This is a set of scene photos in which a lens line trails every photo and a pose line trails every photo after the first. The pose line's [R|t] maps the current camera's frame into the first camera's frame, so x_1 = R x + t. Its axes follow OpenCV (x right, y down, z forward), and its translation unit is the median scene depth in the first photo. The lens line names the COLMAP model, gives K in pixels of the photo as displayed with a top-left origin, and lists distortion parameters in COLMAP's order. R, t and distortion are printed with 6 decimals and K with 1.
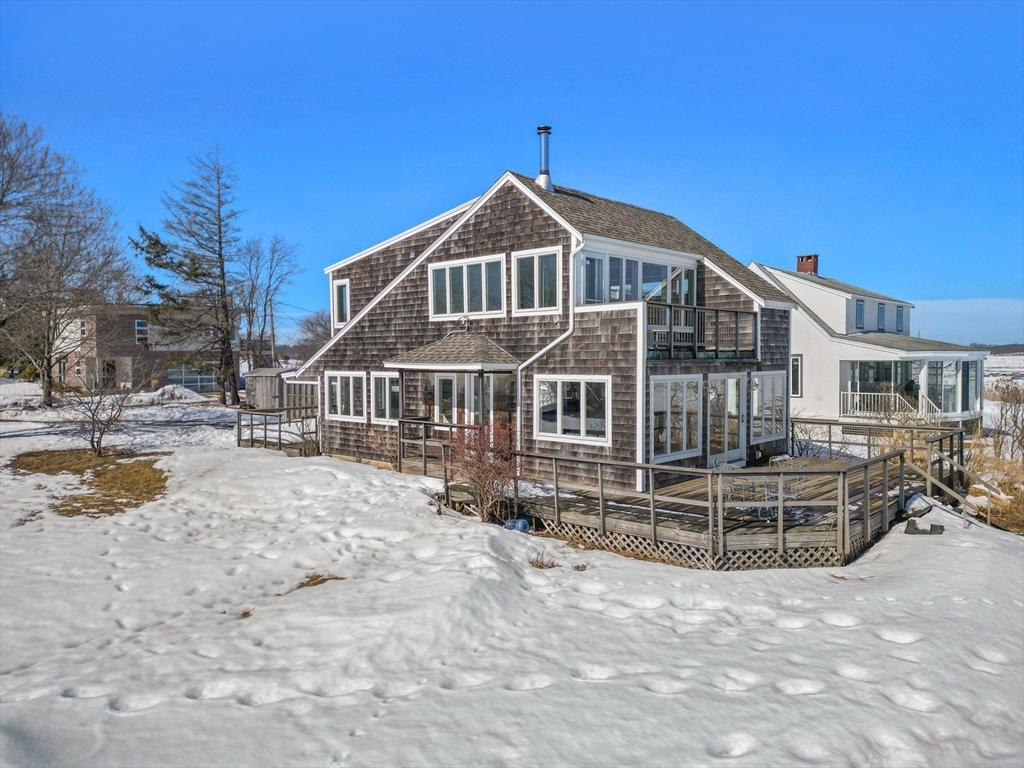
lens RADIAL K [[714.9, 0, 512.0], [0, 714.9, 384.0], [0, 0, 1]] dist [0.085594, -0.087362]
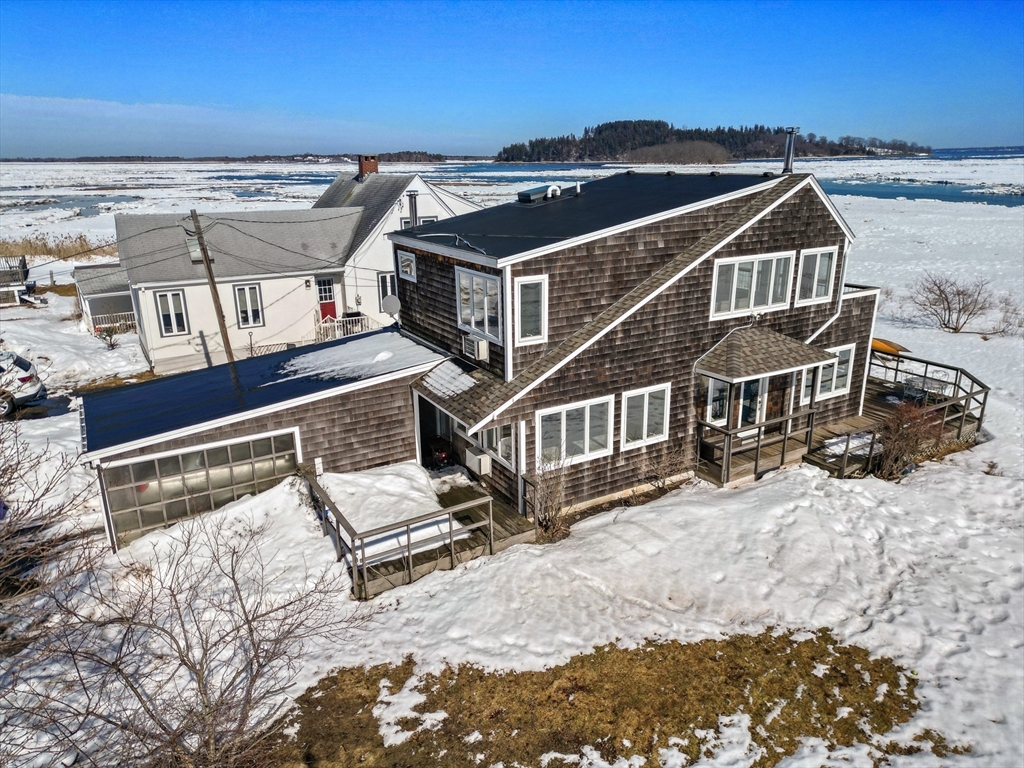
lens RADIAL K [[704.6, 0, 512.0], [0, 704.6, 384.0], [0, 0, 1]] dist [0.083762, -0.080830]
pose [[0.282739, -0.287685, 0.915039, -1.119466], [0.046226, 0.956942, 0.286576, -0.303976], [-0.958082, -0.038728, 0.283863, 1.049253]]
